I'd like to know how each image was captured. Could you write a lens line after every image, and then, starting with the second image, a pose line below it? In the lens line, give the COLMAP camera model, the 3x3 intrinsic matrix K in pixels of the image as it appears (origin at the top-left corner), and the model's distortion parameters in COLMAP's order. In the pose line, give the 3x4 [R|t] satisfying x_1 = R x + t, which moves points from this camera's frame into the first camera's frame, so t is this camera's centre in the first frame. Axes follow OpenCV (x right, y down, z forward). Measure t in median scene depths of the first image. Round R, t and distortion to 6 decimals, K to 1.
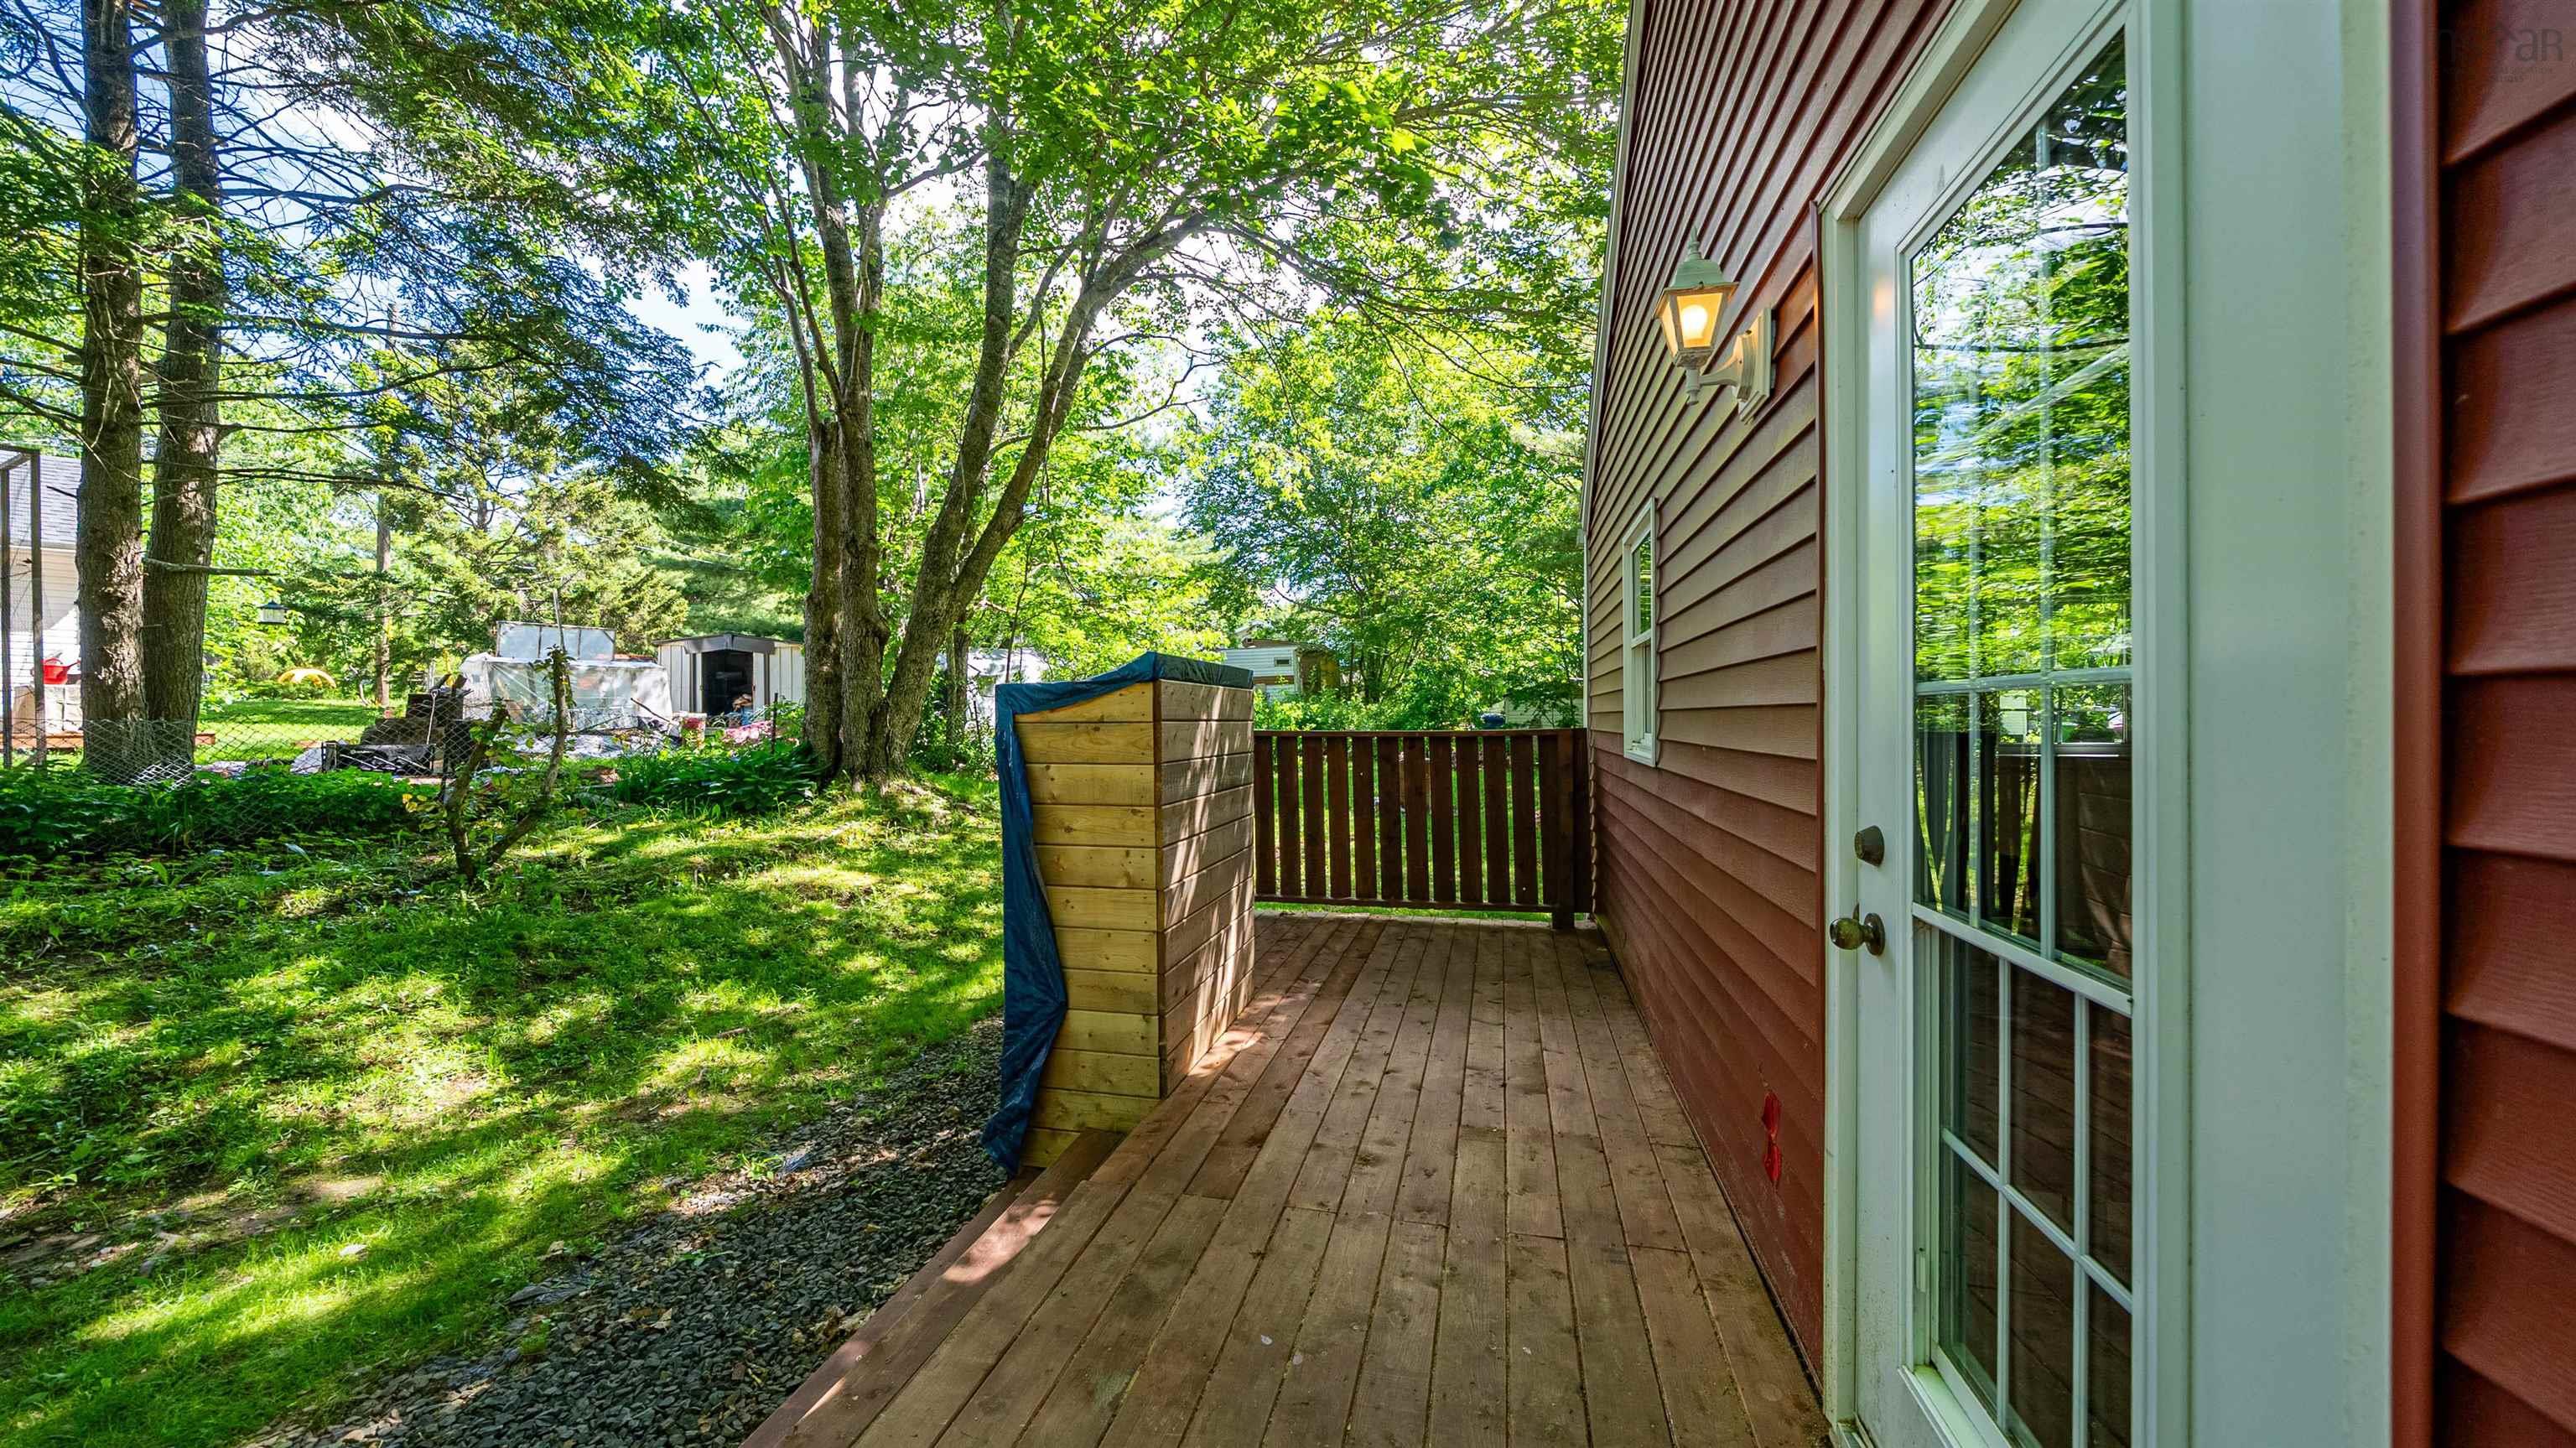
lens RADIAL K [[886.3, 0, 1291.4], [0, 886.3, 719.6], [0, 0, 1]] dist [-0.010998, -0.000085]
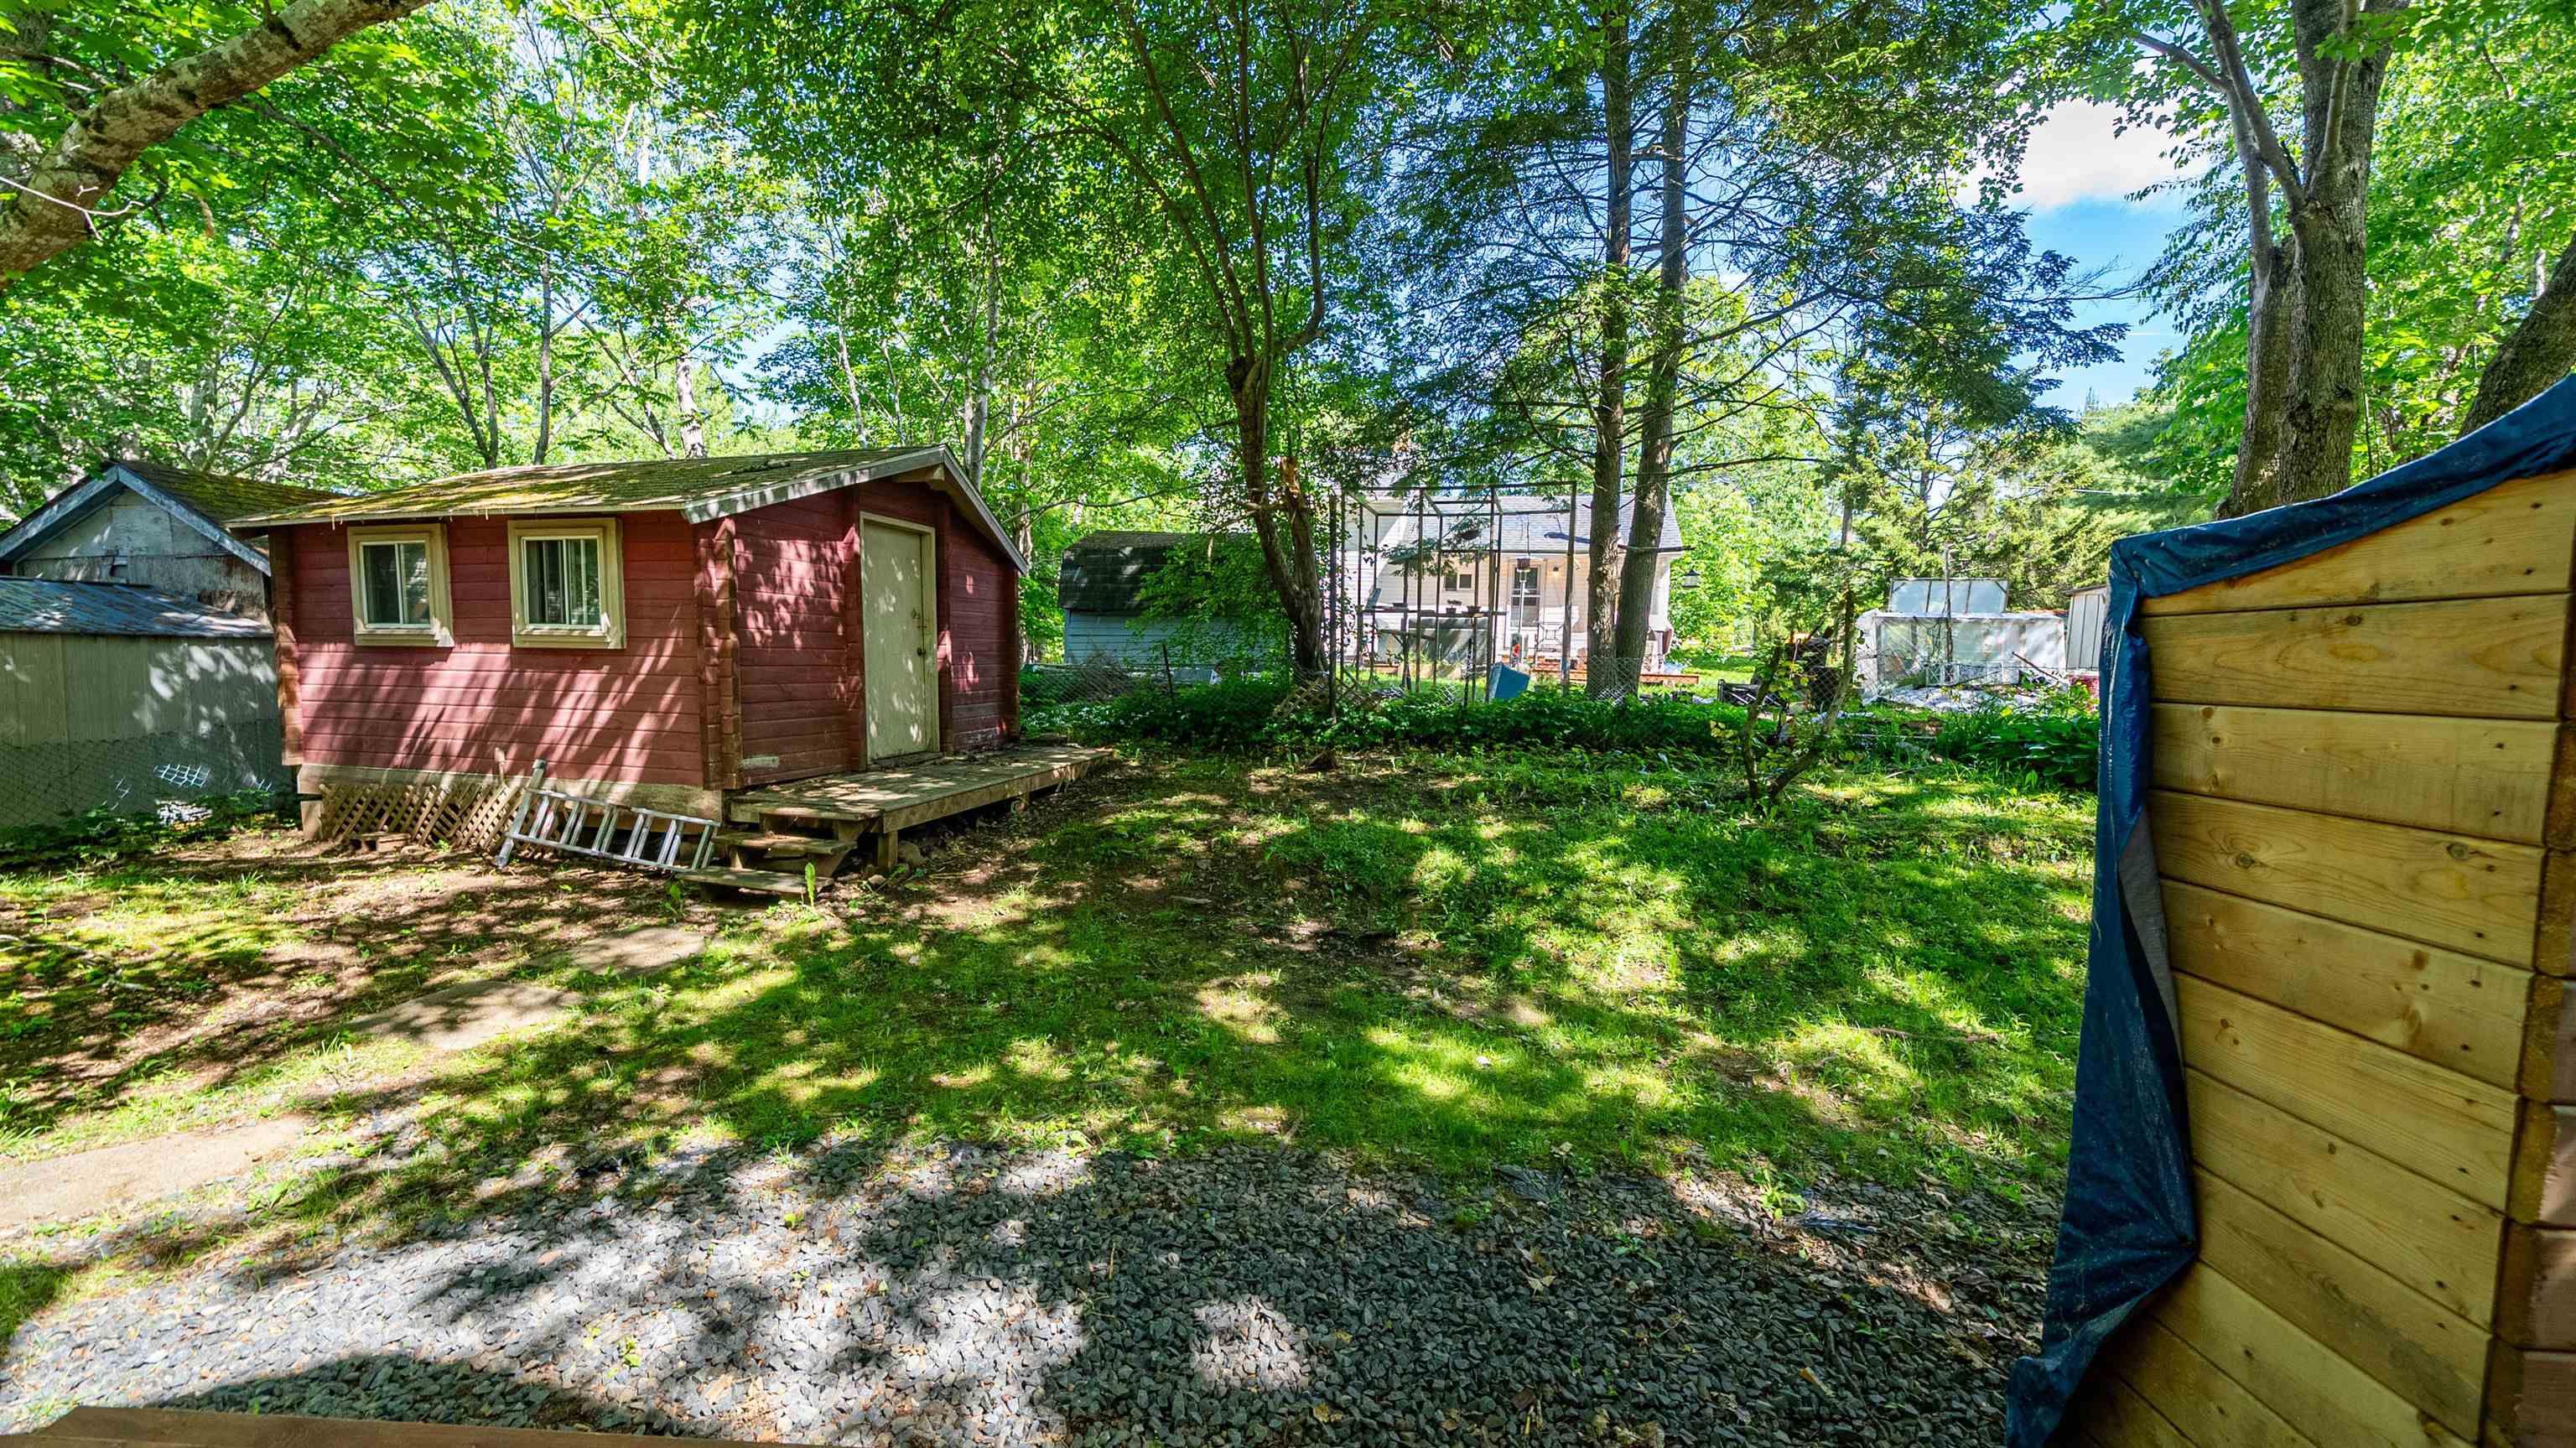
lens RADIAL K [[886.3, 0, 1298.9], [0, 886.3, 721.2], [0, 0, 1]] dist [-0.010998, -0.000085]
pose [[0.190065, 0.076284, -0.978803, 0.028070], [-0.034539, 0.996879, 0.070987, 0.017499], [0.981164, 0.020315, 0.192106, 0.192448]]
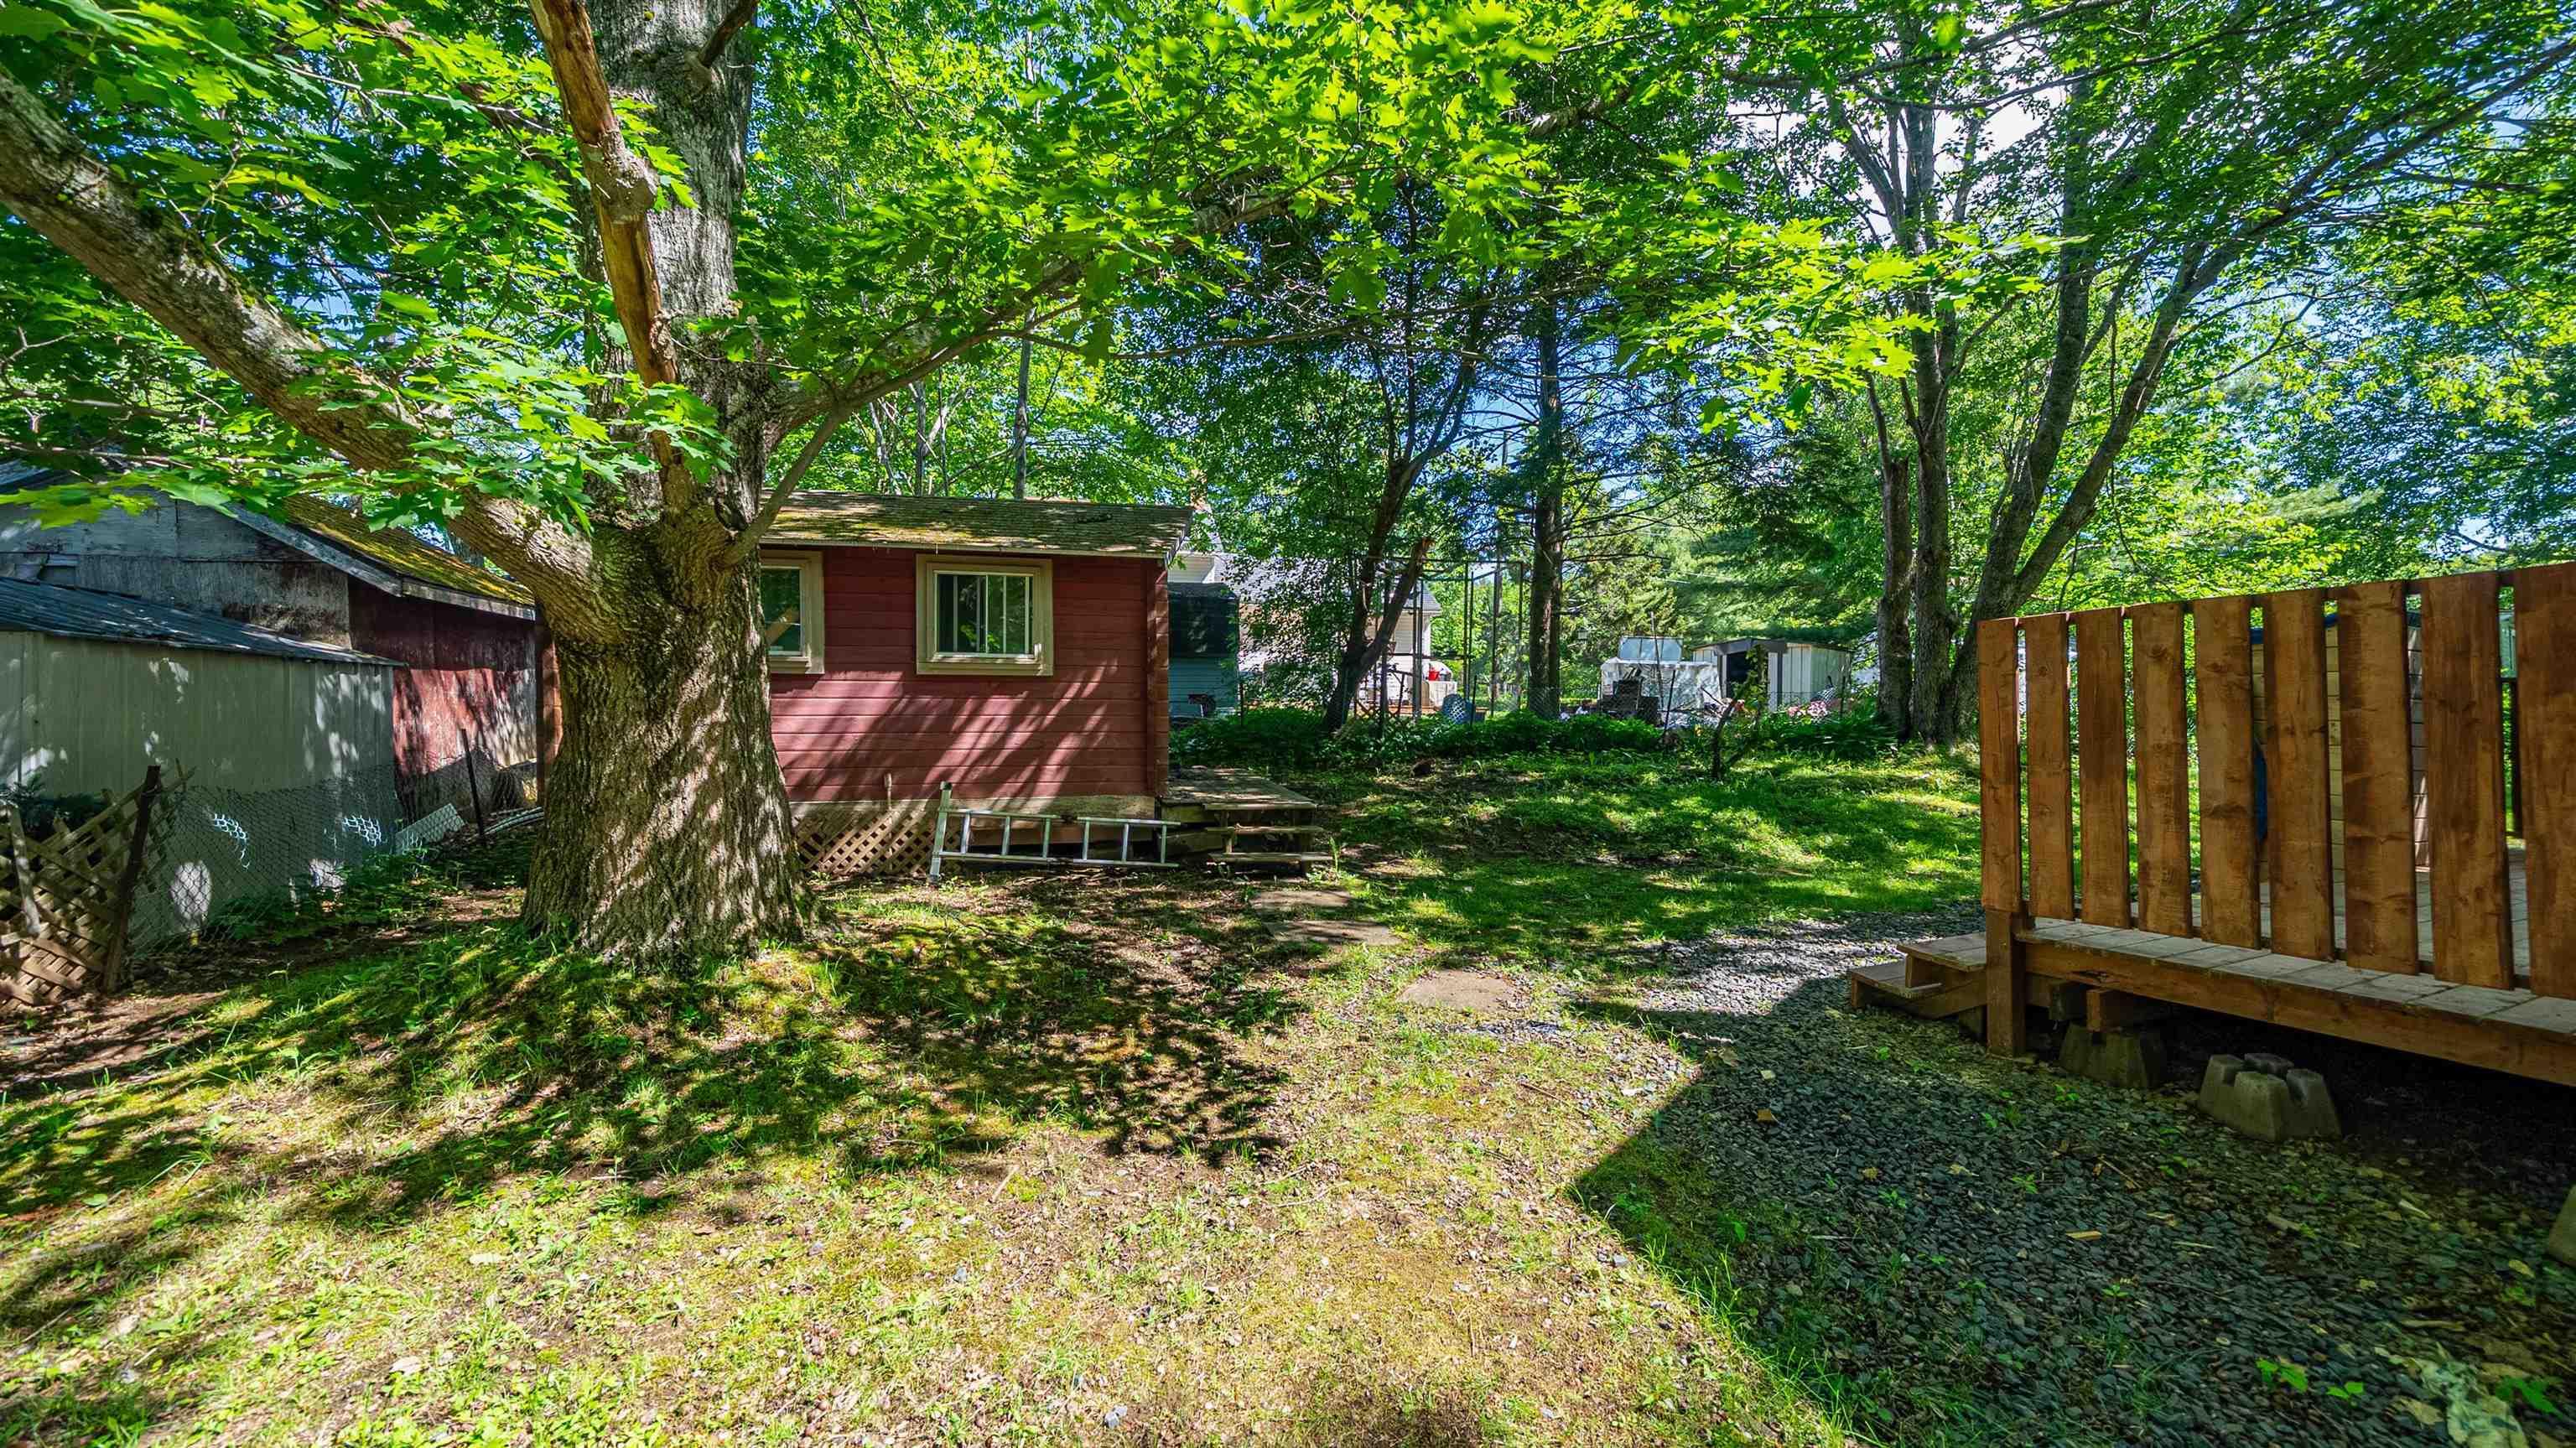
lens RADIAL K [[886.3, 0, 1300.1], [0, 886.3, 722.0], [0, 0, 1]] dist [-0.010998, -0.000085]
pose [[0.589004, 0.018807, -0.807911, -0.003587], [-0.022817, 0.999718, 0.006638, 0.062243], [0.807808, 0.014525, 0.589266, -0.551506]]
